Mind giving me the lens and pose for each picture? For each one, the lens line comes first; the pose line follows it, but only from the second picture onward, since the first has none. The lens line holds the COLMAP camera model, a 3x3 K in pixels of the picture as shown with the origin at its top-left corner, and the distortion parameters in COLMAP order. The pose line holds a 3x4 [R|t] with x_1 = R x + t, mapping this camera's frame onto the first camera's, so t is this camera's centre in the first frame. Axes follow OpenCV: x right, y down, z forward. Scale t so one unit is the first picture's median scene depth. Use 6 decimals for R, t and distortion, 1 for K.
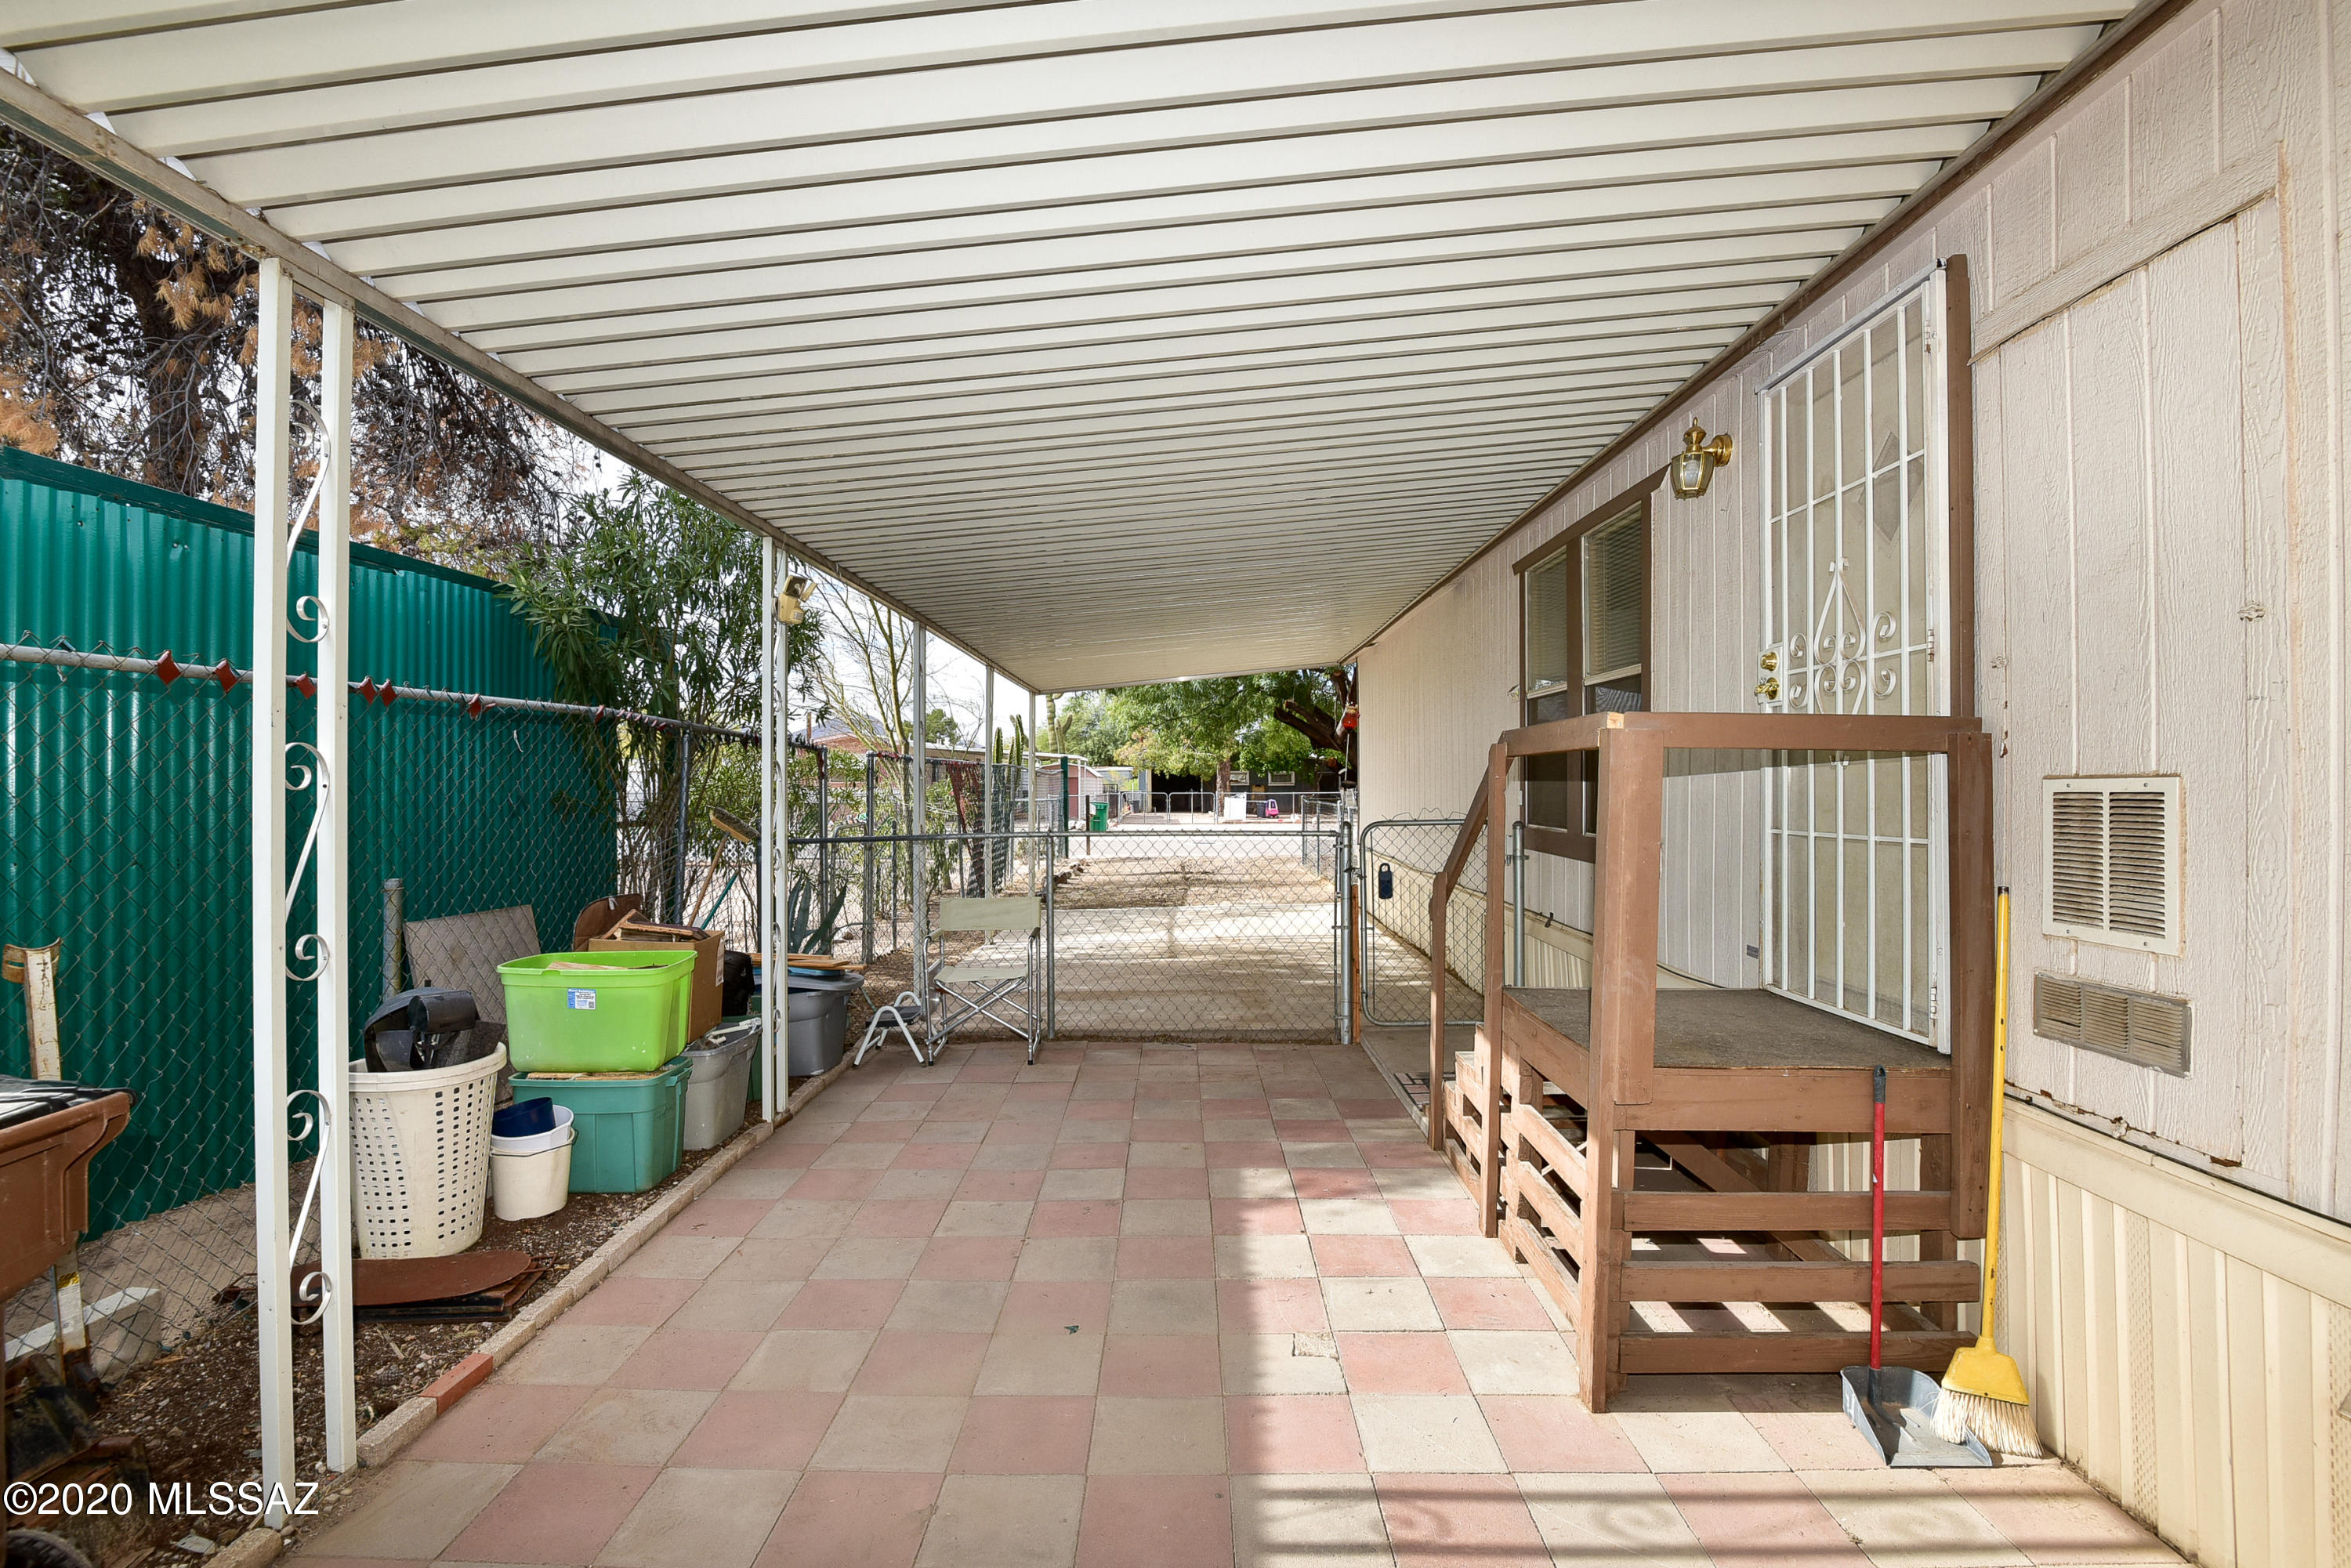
lens RADIAL K [[1129.0, 0, 1175.5], [0, 1129.0, 784.0], [0, 0, 1]] dist [0.001591, 0.000341]
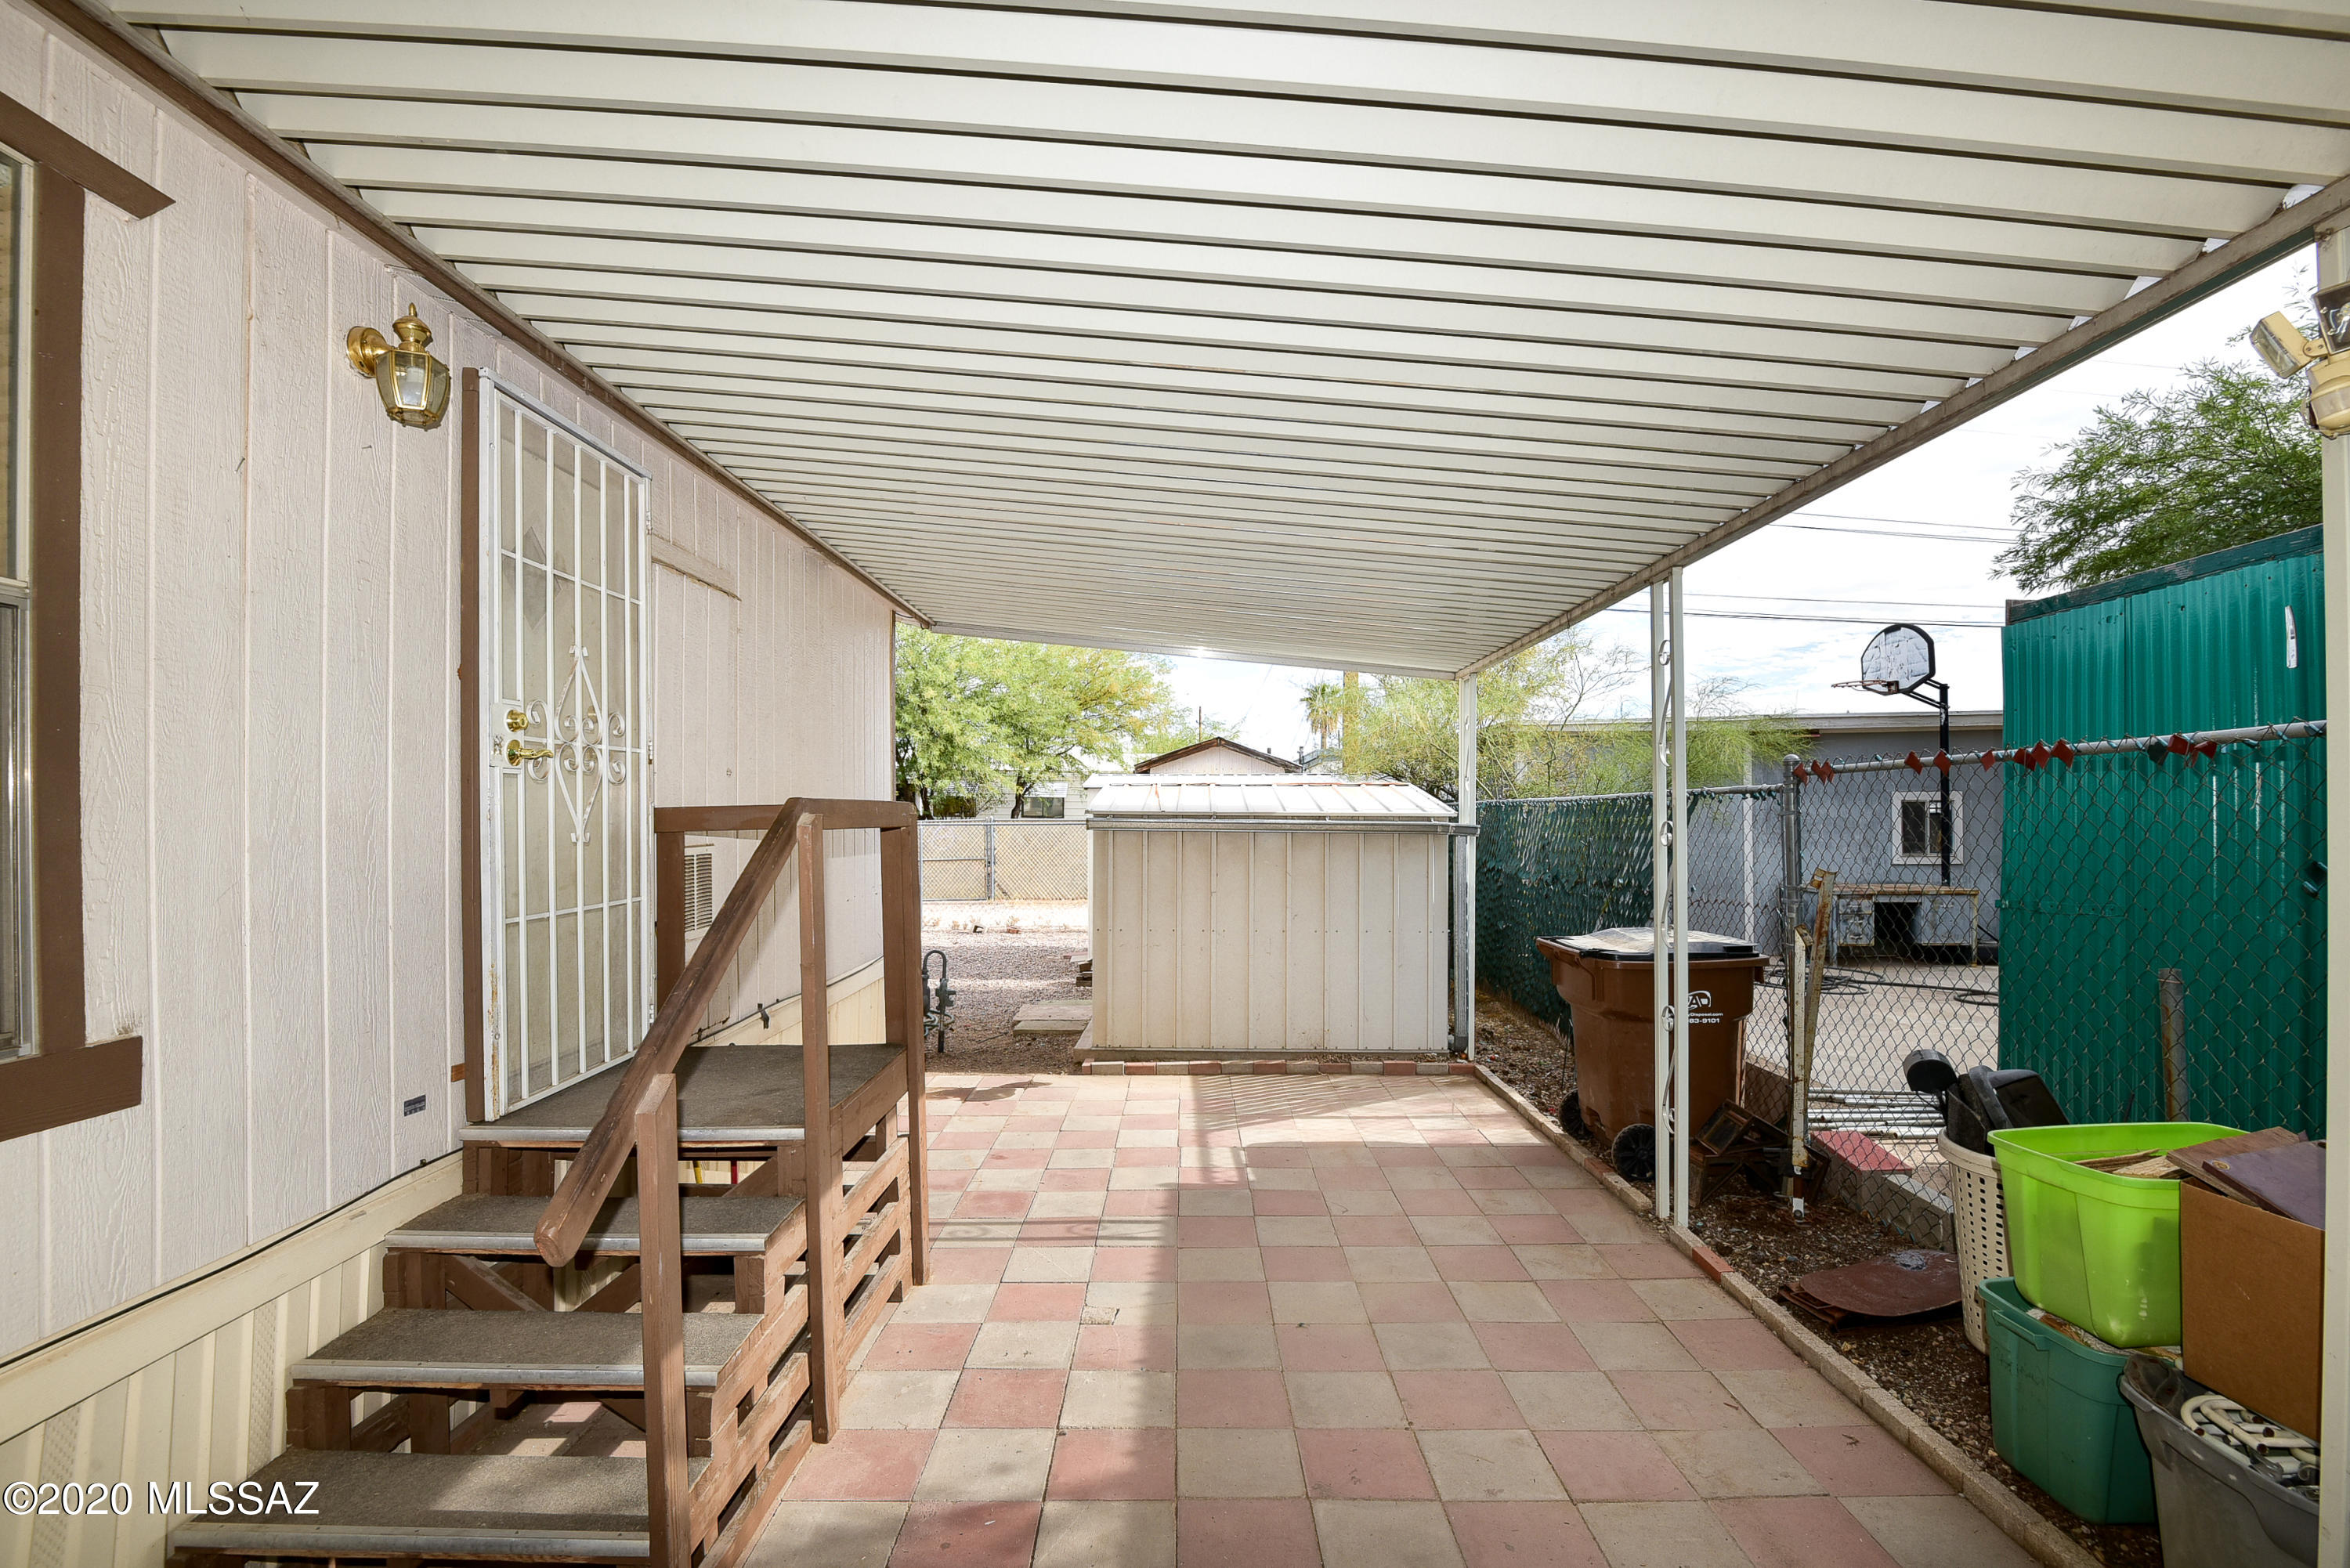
lens RADIAL K [[1104.5, 0, 1203.9], [0, 1104.5, 814.0], [0, 0, 1]] dist [-0.002515, -0.010354]
pose [[-0.999602, 0.005452, -0.027672, 0.037915], [0.005392, 0.999983, 0.002234, -0.042572], [0.027684, 0.002083, -0.999615, 2.029983]]
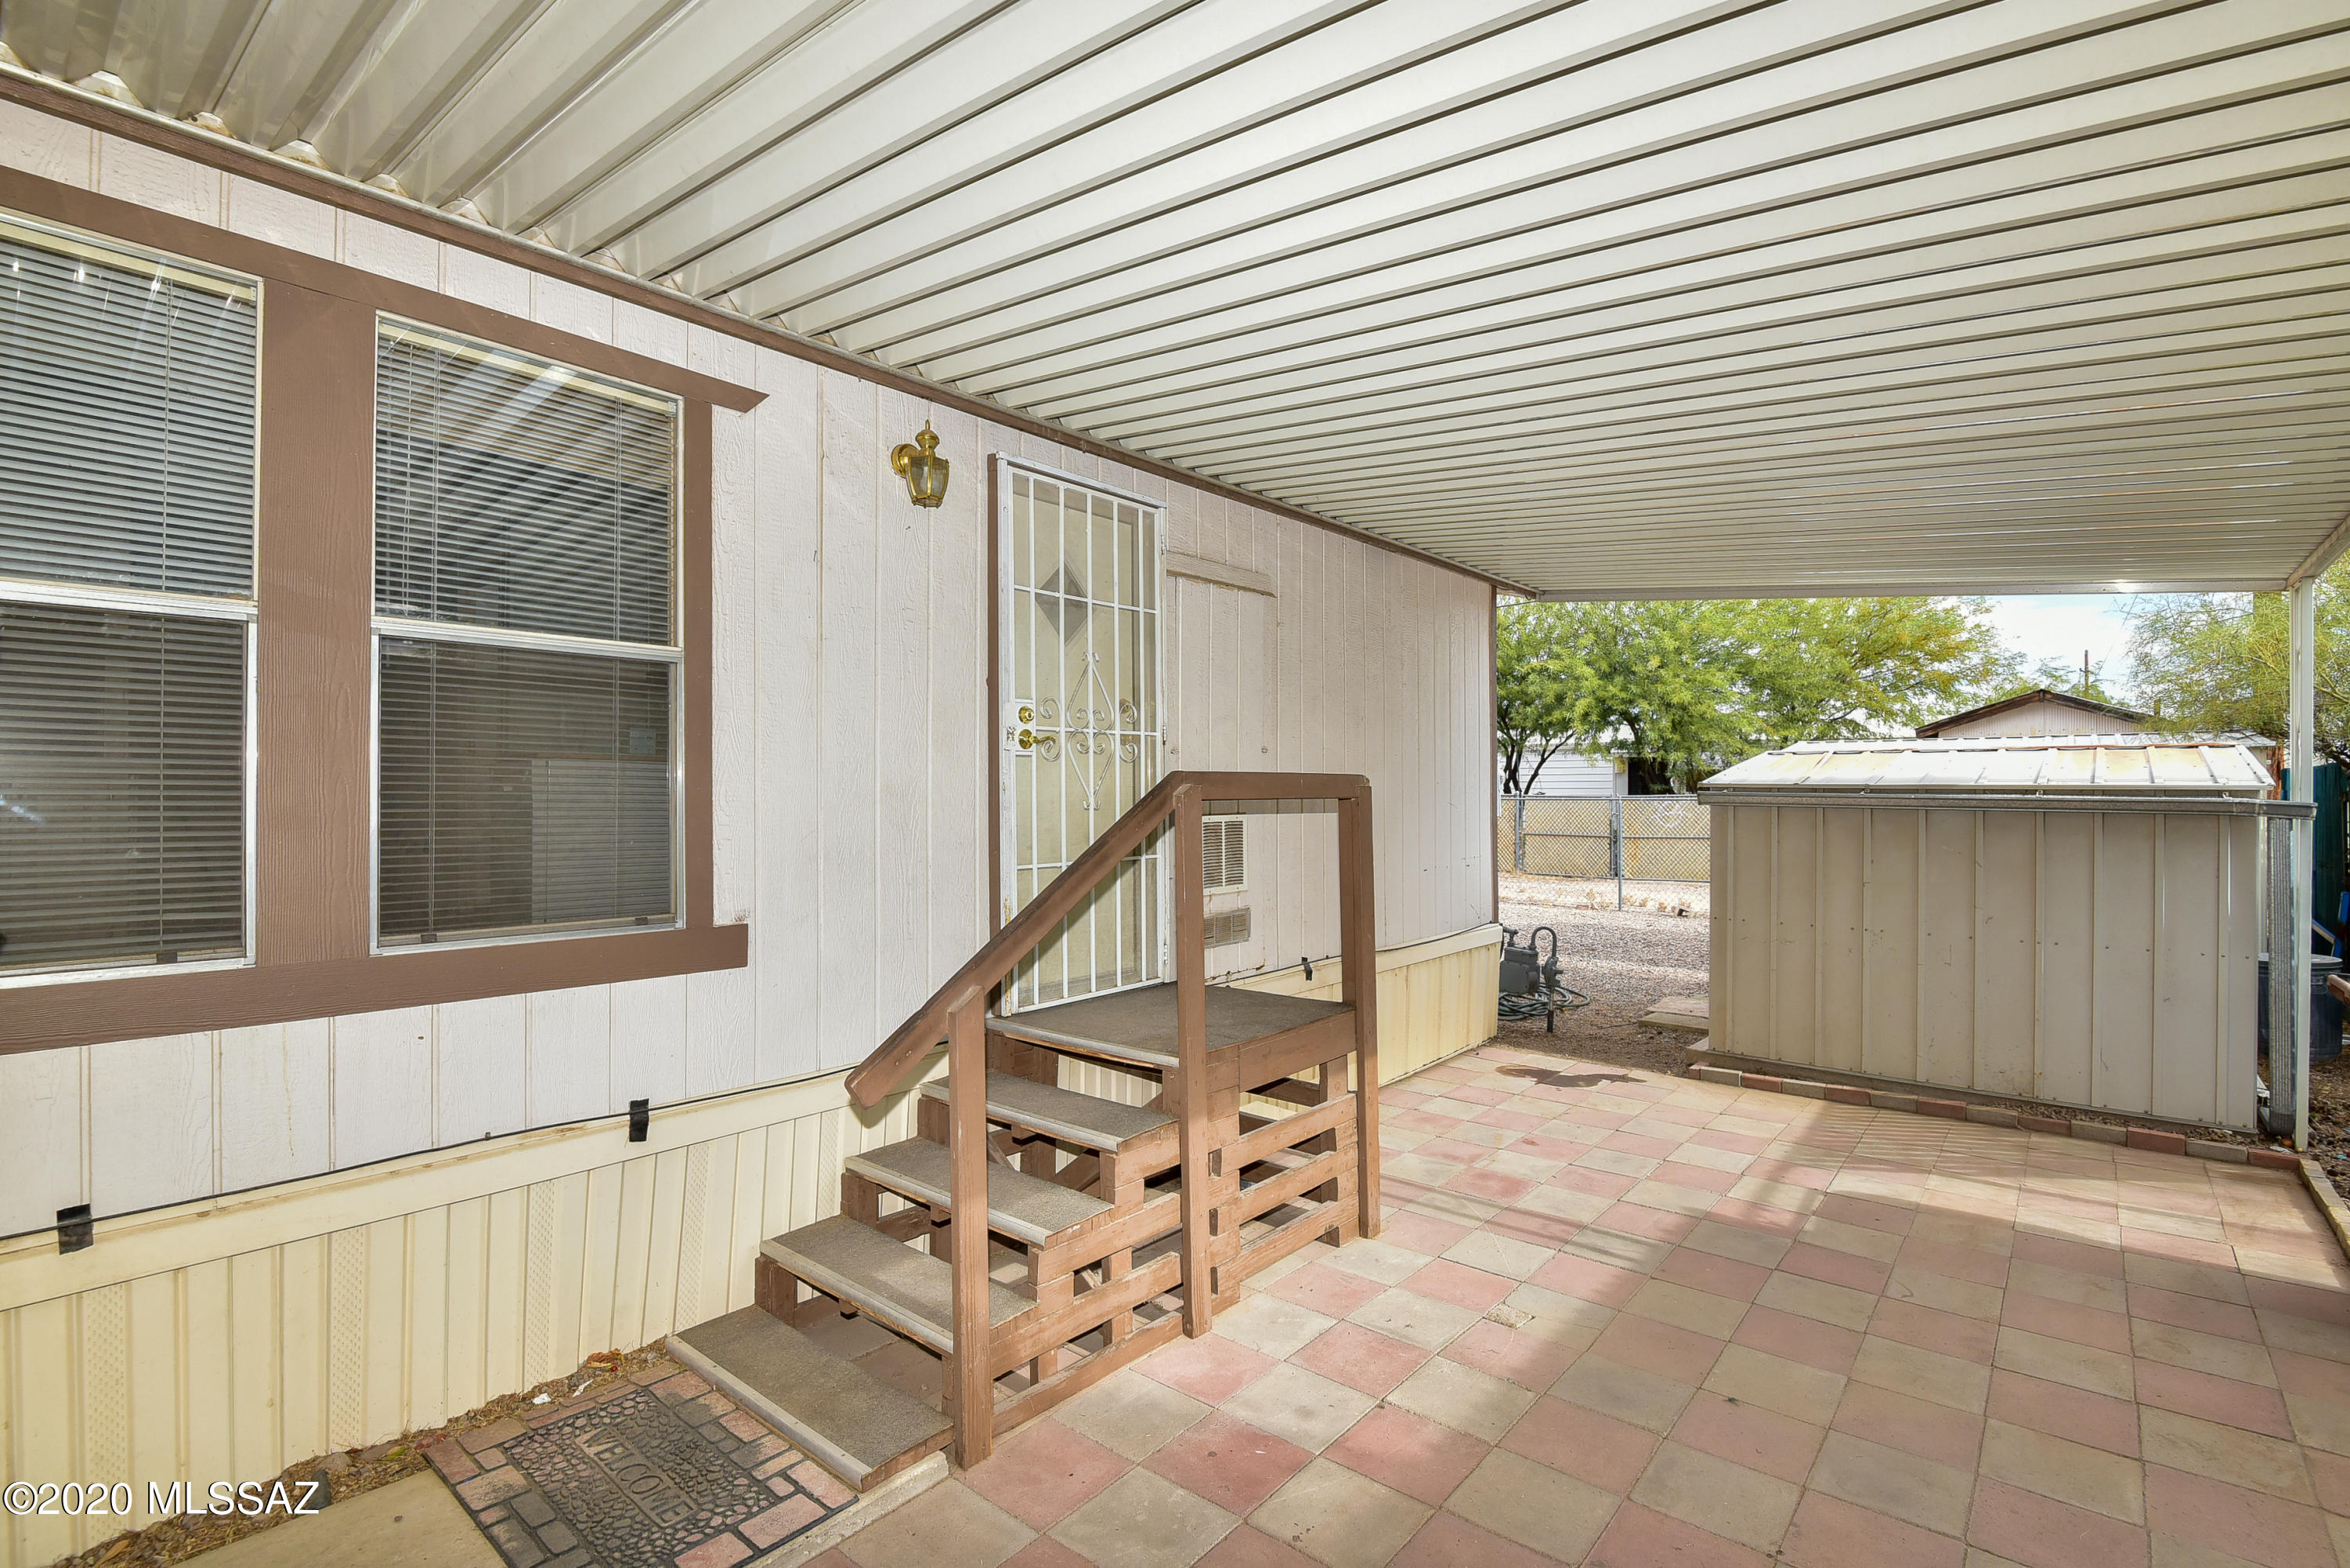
lens RADIAL K [[1104.2, 0, 1177.5], [0, 1104.2, 787.9], [0, 0, 1]] dist [-0.001689, -0.009655]
pose [[-0.776136, 0.007557, 0.630520, -0.303831], [0.006687, 0.999971, -0.003754, -0.035669], [-0.630530, 0.001303, -0.776164, 1.929478]]
